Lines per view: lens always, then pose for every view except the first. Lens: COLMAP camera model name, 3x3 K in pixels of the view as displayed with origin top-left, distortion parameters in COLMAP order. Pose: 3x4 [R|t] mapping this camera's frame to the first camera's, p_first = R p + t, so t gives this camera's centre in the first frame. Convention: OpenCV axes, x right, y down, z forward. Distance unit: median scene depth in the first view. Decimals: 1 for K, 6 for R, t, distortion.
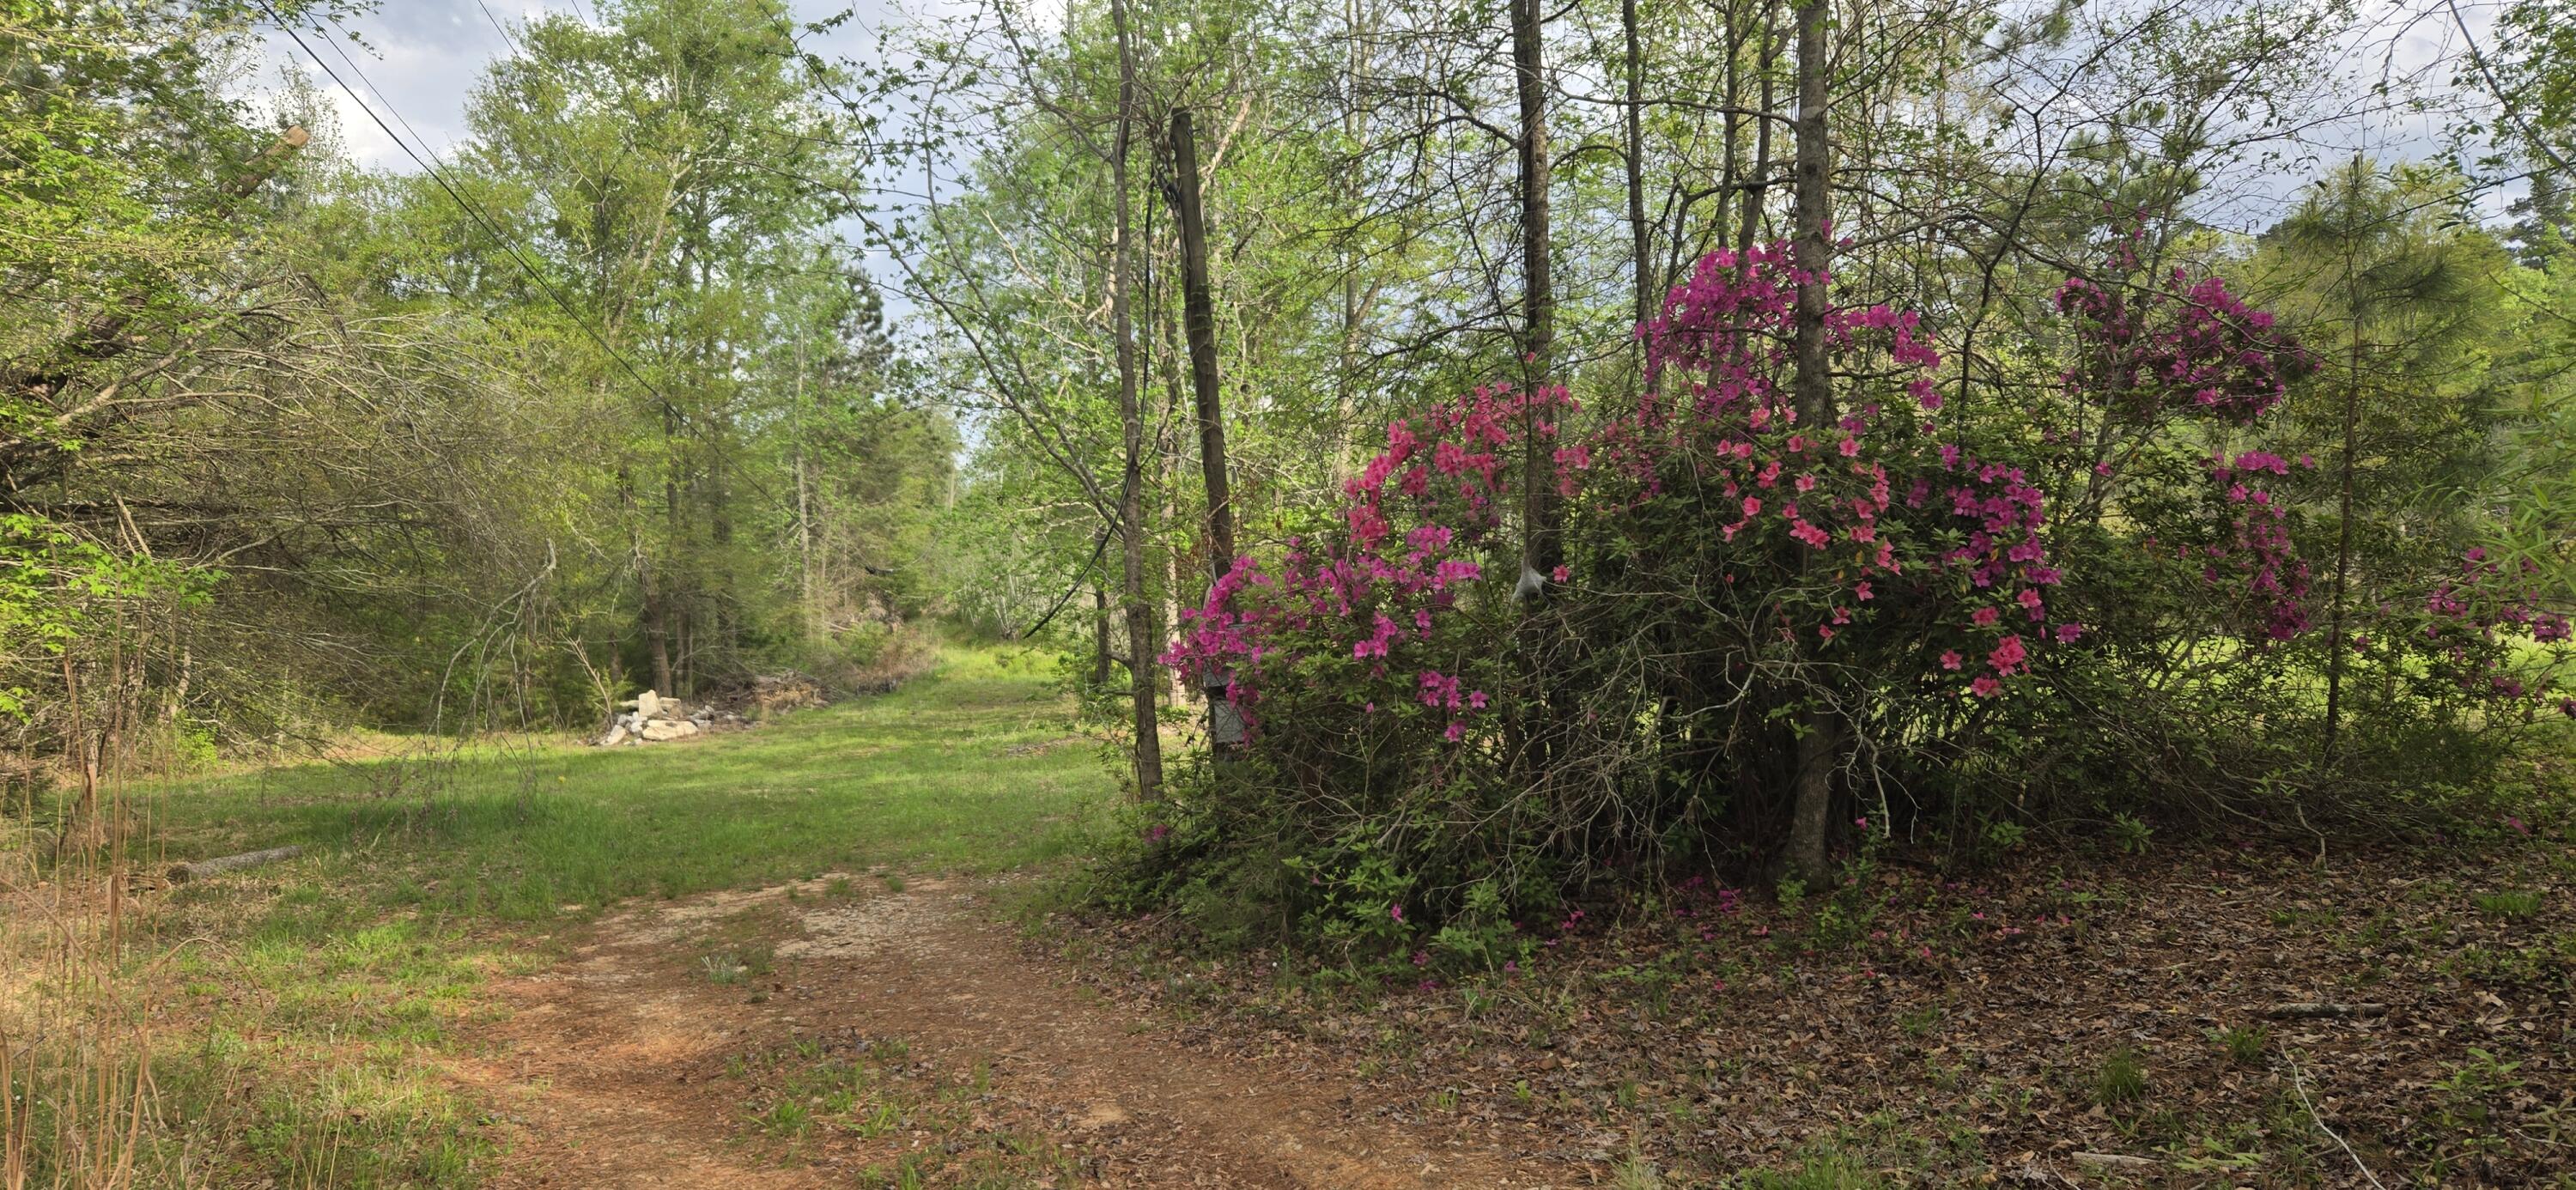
lens RADIAL K [[1725.6, 0, 1272.6], [0, 1725.6, 557.0], [0, 0, 1]] dist [0.081914, -0.065190]
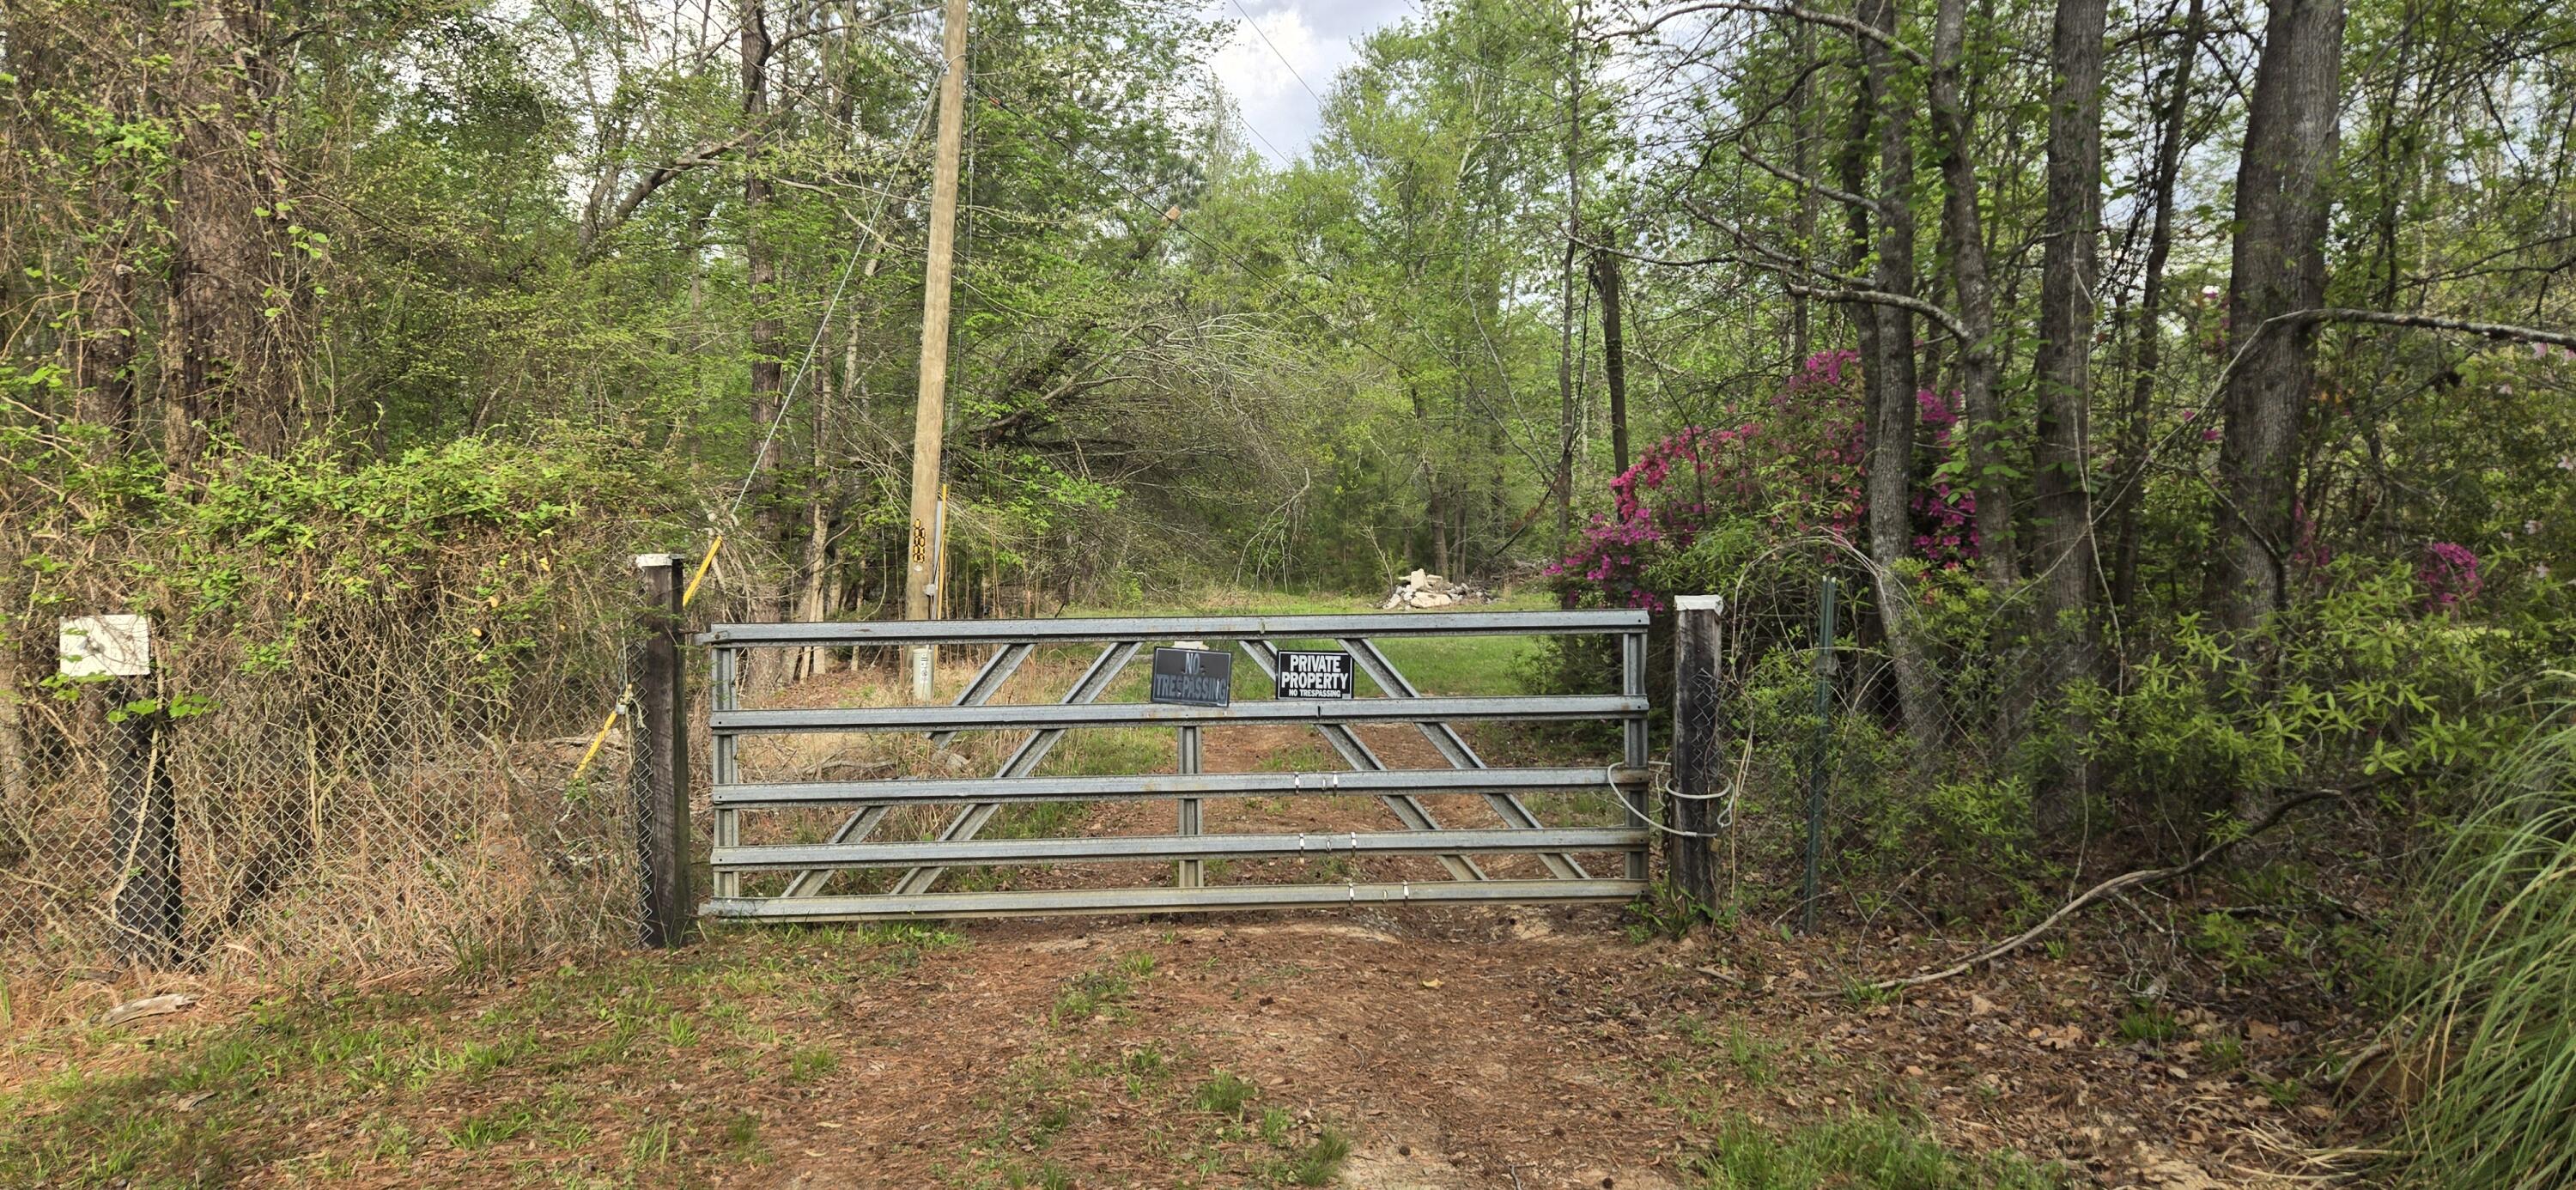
lens RADIAL K [[1725.6, 0, 1272.6], [0, 1725.6, 557.0], [0, 0, 1]] dist [0.081914, -0.065190]
pose [[0.882546, 0.053465, -0.467177, 0.128220], [-0.020623, 0.996960, 0.075134, -0.023557], [0.469774, -0.056675, 0.880966, -0.164097]]
